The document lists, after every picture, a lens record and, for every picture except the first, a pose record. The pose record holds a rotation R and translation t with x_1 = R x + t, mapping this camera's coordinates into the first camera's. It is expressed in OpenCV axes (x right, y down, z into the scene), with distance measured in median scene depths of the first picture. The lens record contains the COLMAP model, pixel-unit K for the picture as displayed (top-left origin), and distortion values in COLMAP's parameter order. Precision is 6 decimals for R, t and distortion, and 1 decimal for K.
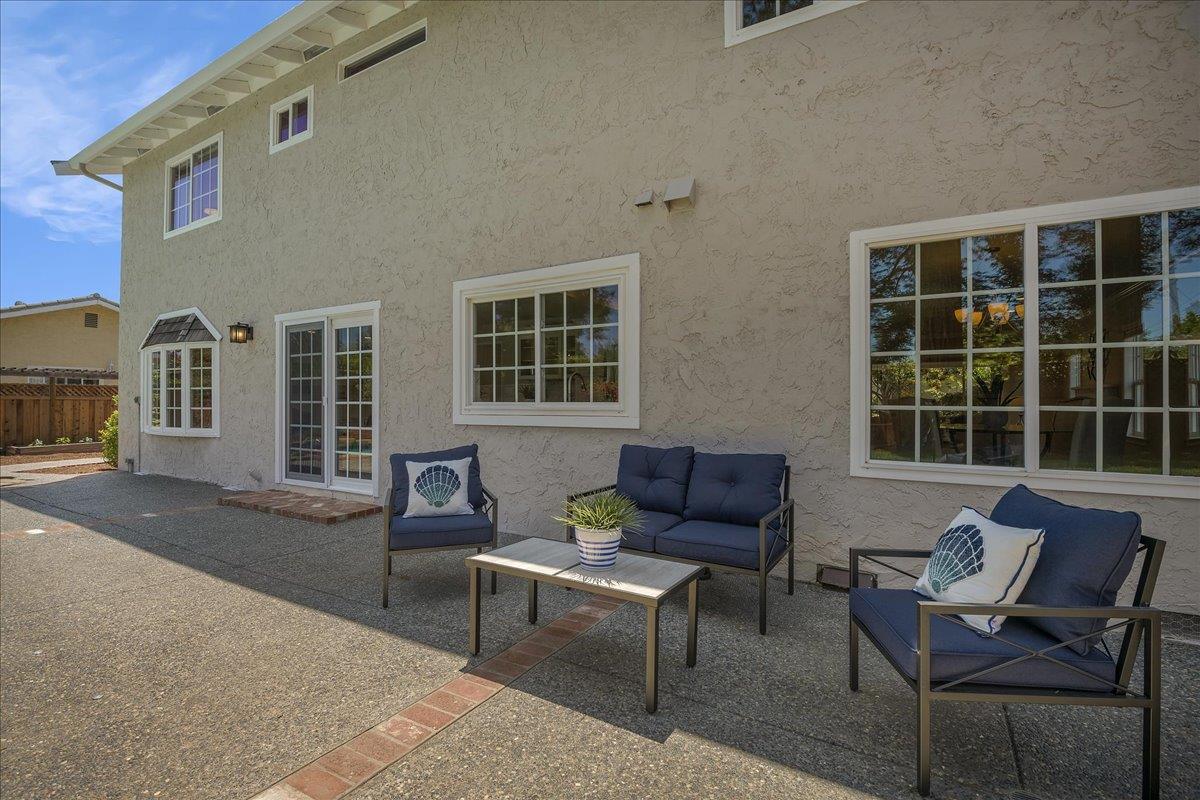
lens RADIAL K [[547.9, 0, 603.9], [0, 547.9, 391.5], [0, 0, 1]] dist [0.021467, -0.021689]
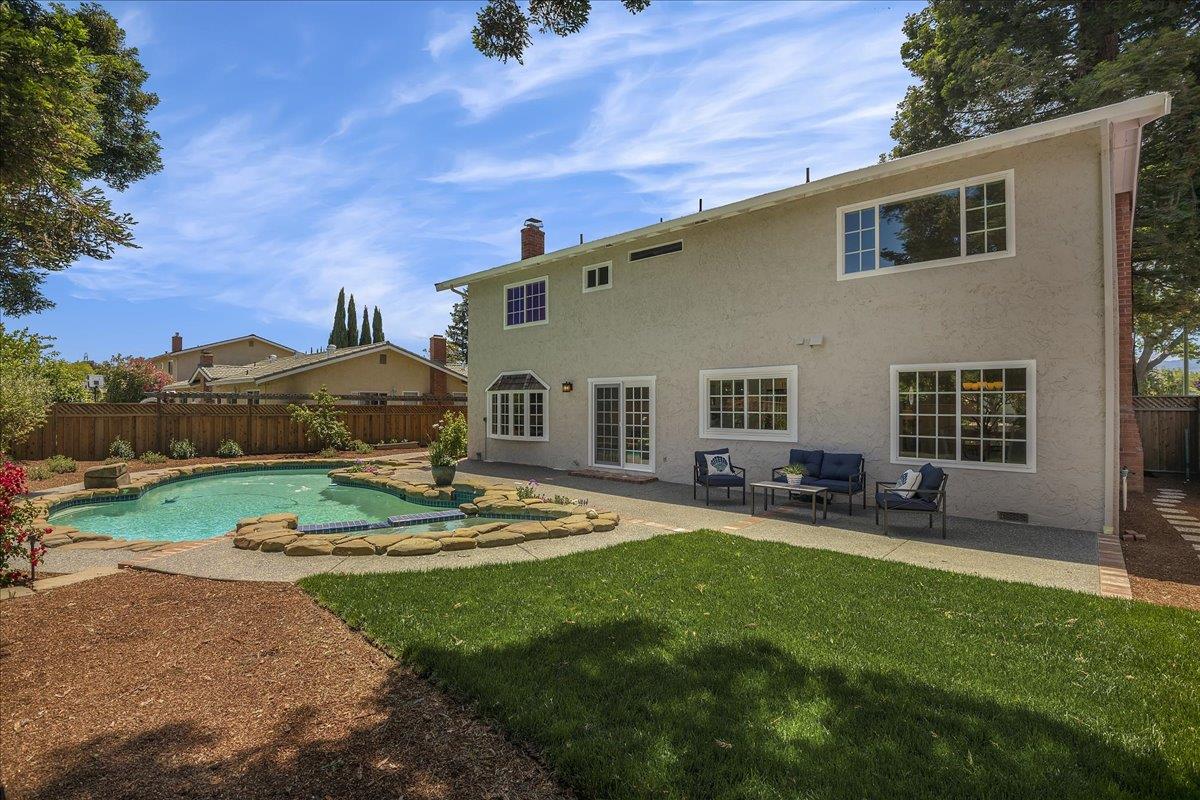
lens RADIAL K [[559.9, 0, 600.0], [0, 559.9, 400.0], [0, 0, 1]] dist [0.005074, -0.023507]
pose [[0.980949, -0.000156, -0.194265, -0.201965], [0.002088, 0.999950, 0.009742, -0.093149], [0.194253, -0.009962, 0.980901, -1.009472]]
